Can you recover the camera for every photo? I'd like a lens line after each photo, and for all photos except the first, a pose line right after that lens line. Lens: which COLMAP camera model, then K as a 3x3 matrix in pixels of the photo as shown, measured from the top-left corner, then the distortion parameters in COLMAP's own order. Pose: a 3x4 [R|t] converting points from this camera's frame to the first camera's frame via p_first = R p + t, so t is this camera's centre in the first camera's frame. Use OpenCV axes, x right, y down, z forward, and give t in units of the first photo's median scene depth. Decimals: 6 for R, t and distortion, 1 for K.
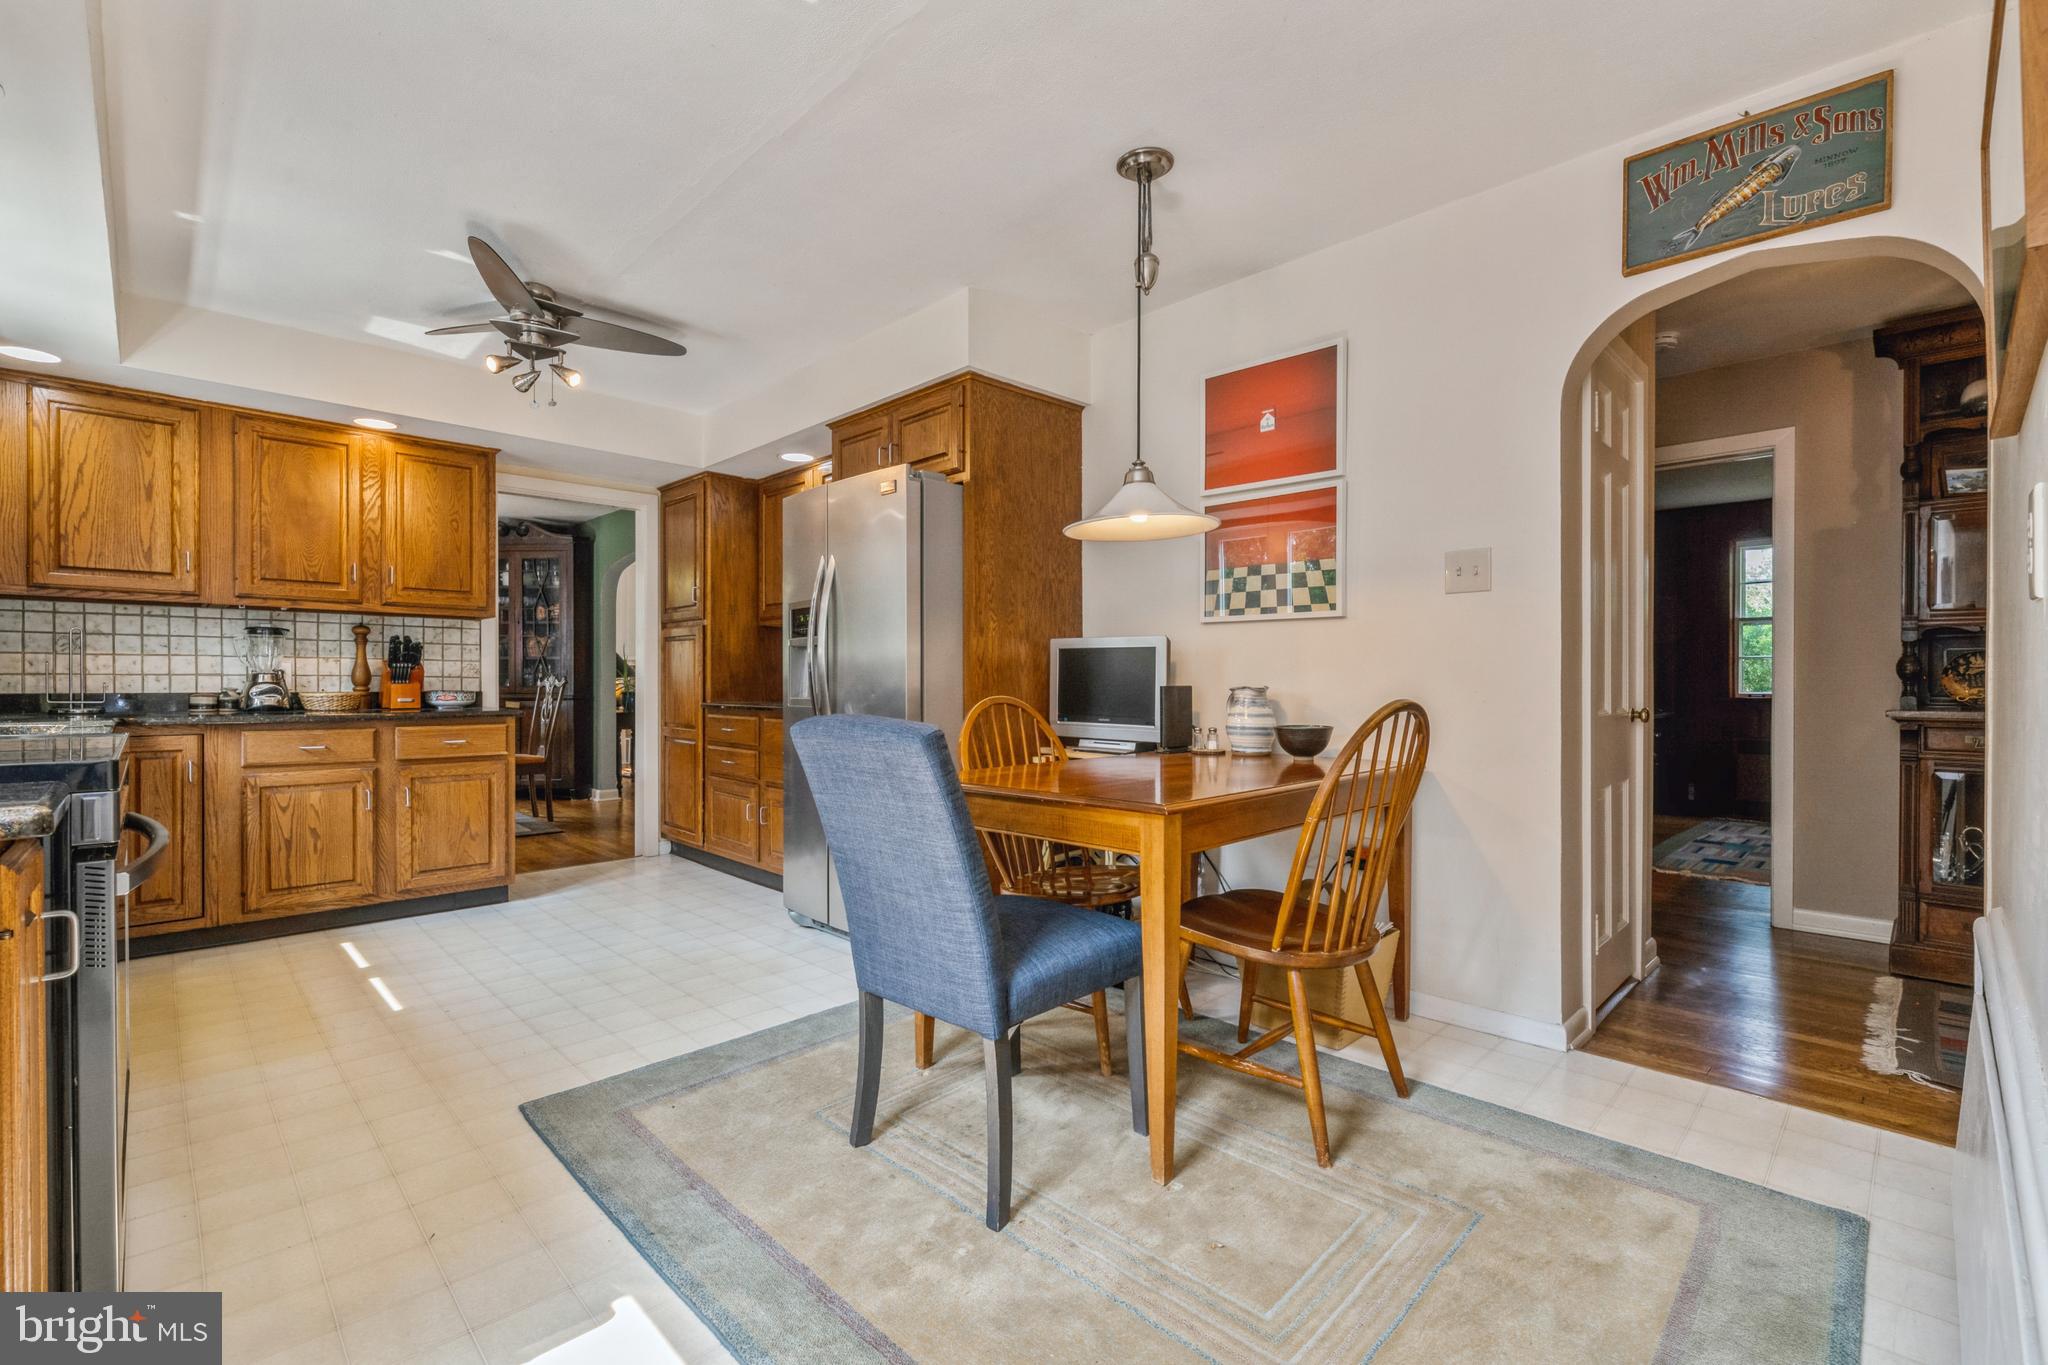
lens RADIAL K [[884.8, 0, 1020.1], [0, 884.8, 683.1], [0, 0, 1]] dist [-0.000966, -0.000133]
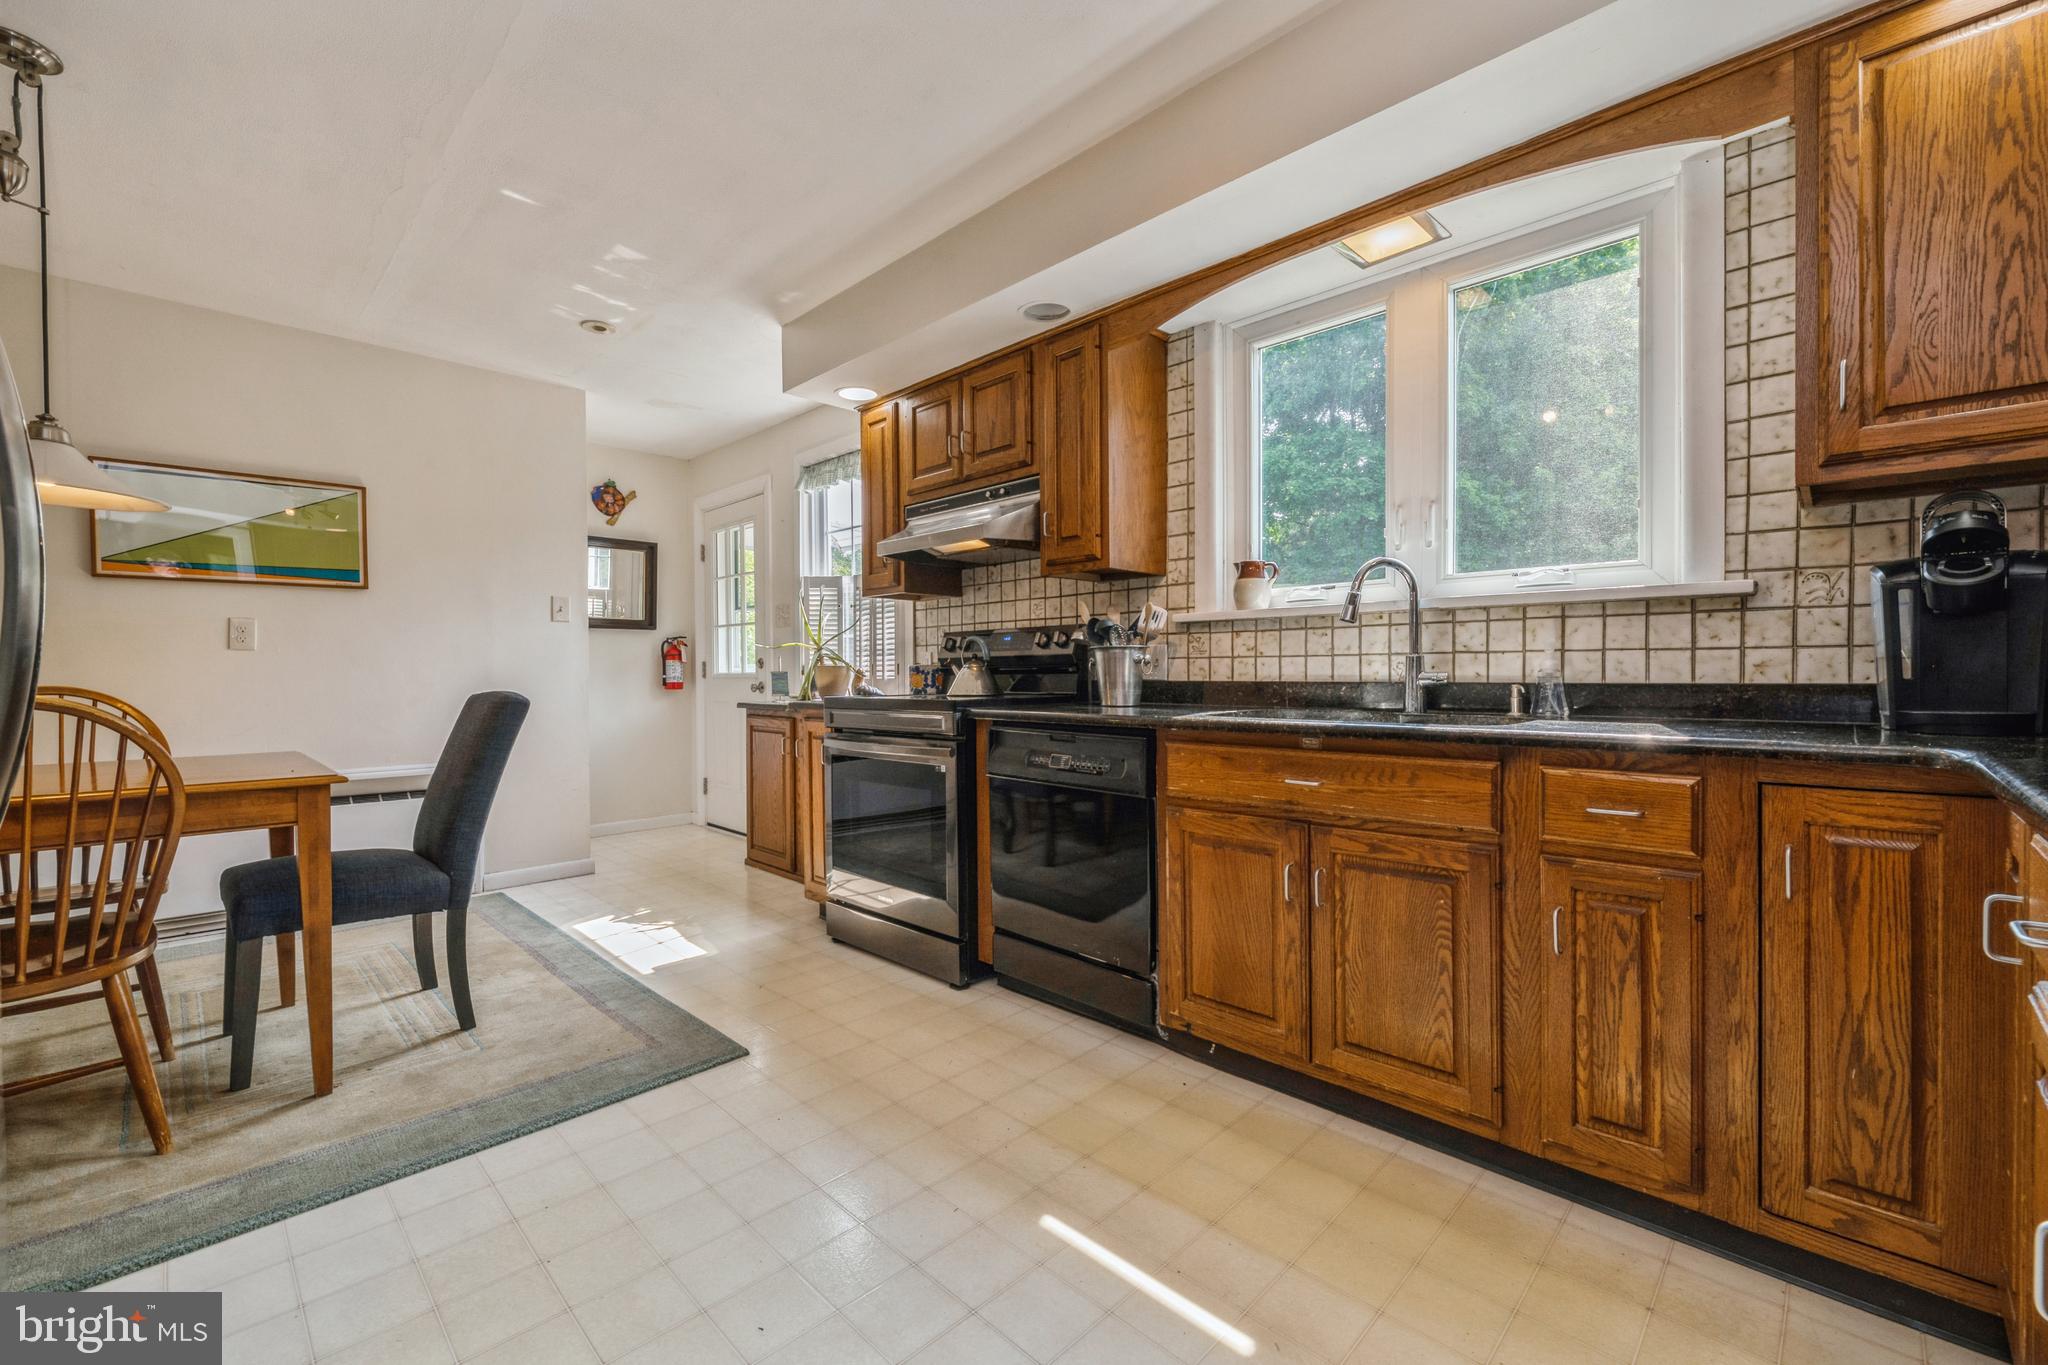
lens RADIAL K [[834.5, 0, 1018.0], [0, 834.5, 682.4], [0, 0, 1]] dist [-0.003603, -0.000340]
pose [[-0.999898, 0.006462, -0.012705, -0.507675], [0.006279, 0.999877, 0.014345, 0.001872], [0.012796, 0.014263, -0.999816, 1.158534]]
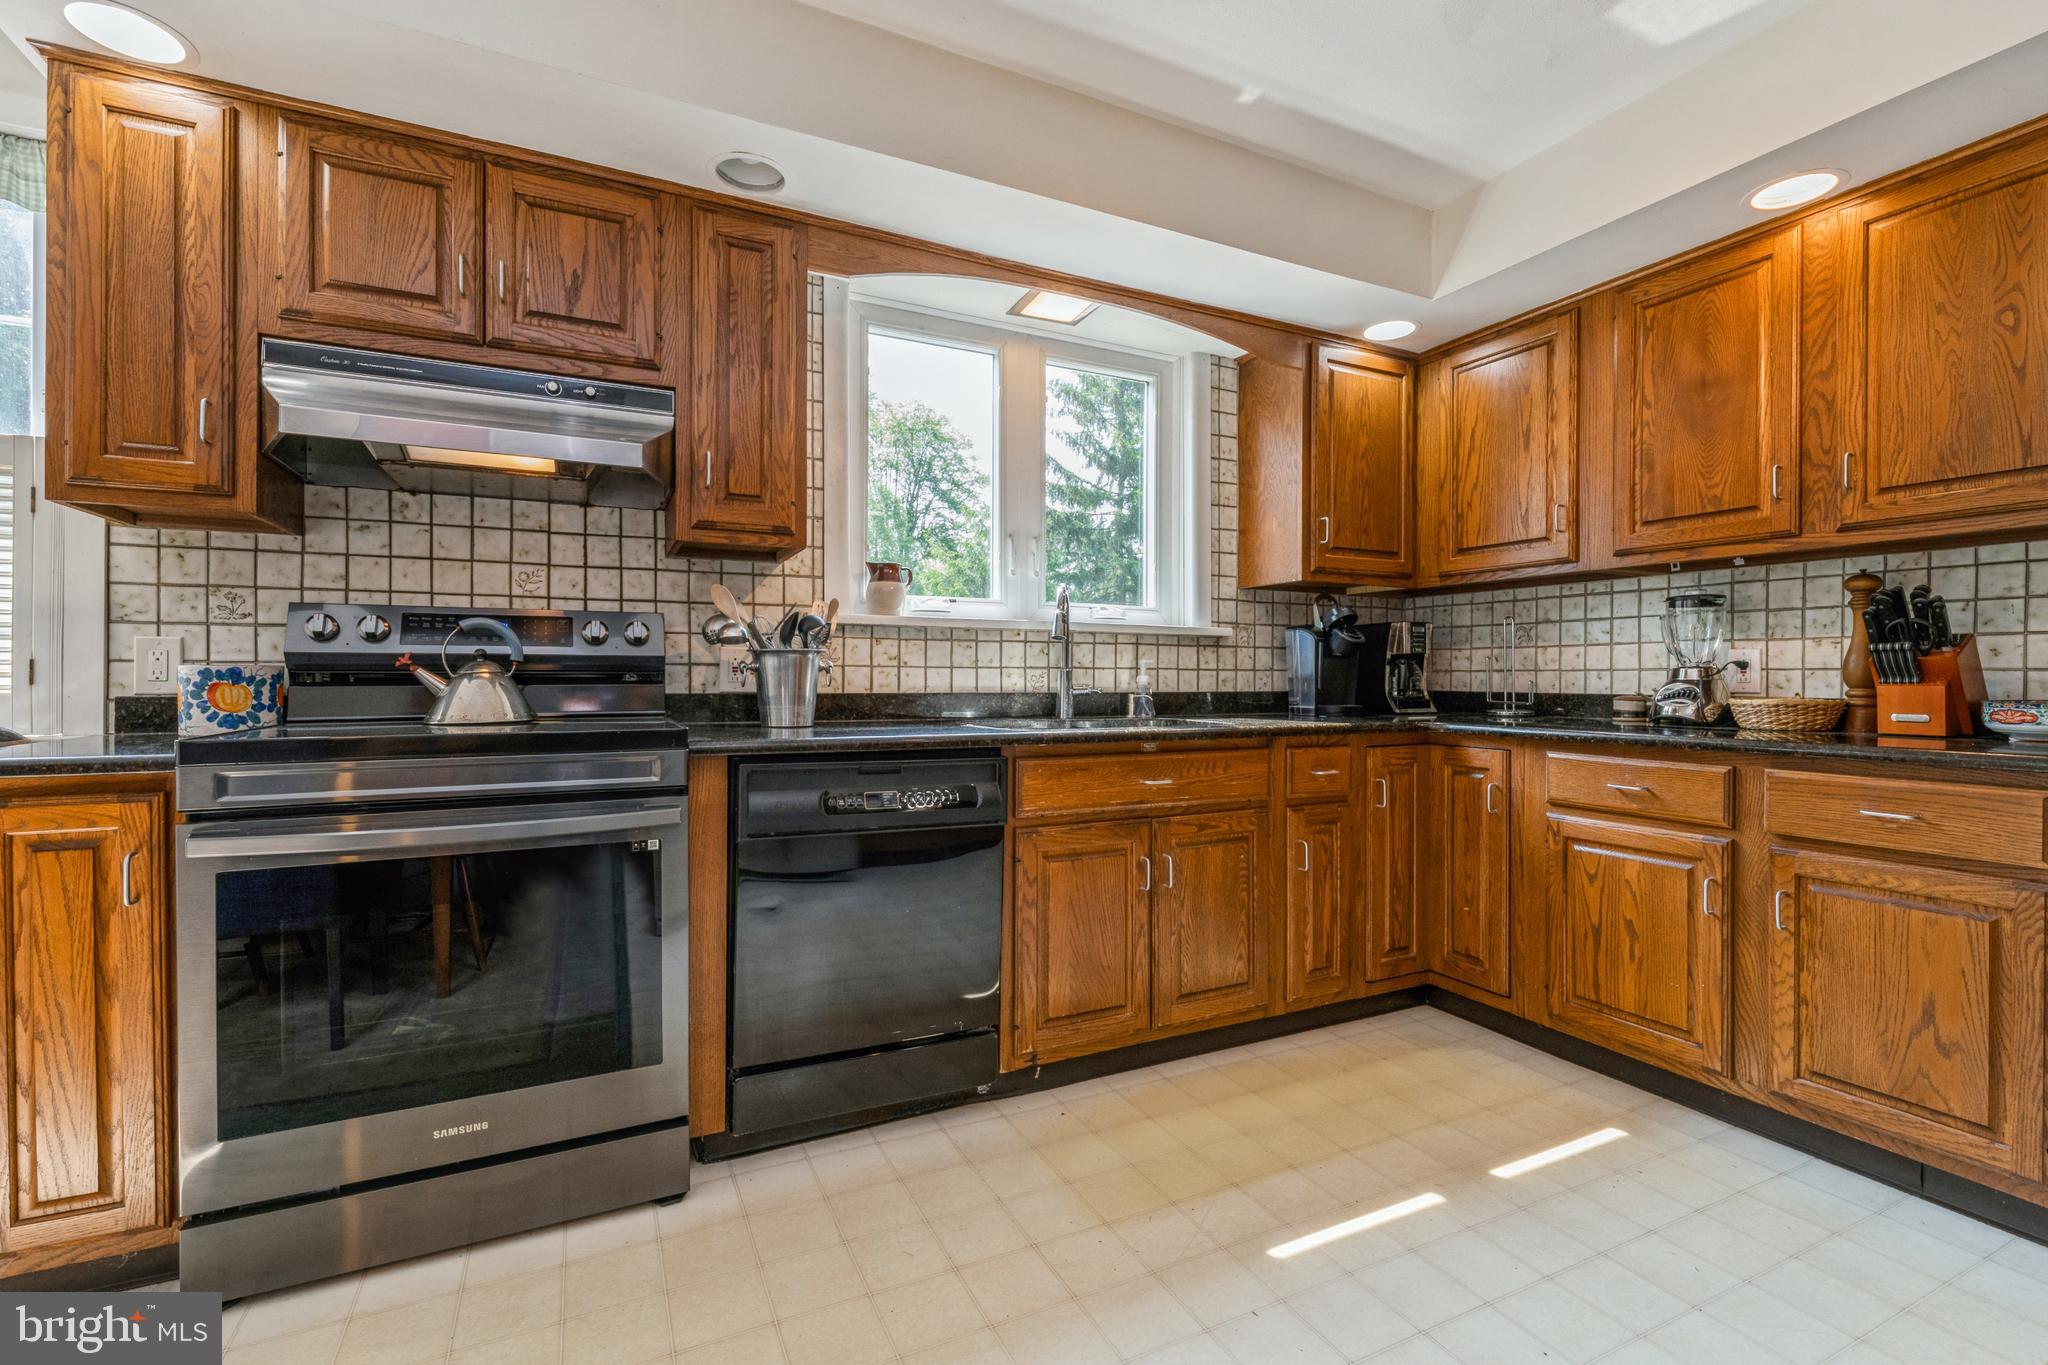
lens RADIAL K [[890.5, 0, 1021.9], [0, 890.5, 677.3], [0, 0, 1]] dist [-0.003906, -0.000465]
pose [[-0.321124, -0.002895, -0.947033, -0.082200], [-0.005255, 0.999985, -0.001275, 0.000112], [0.947022, 0.004568, -0.321135, 0.769136]]
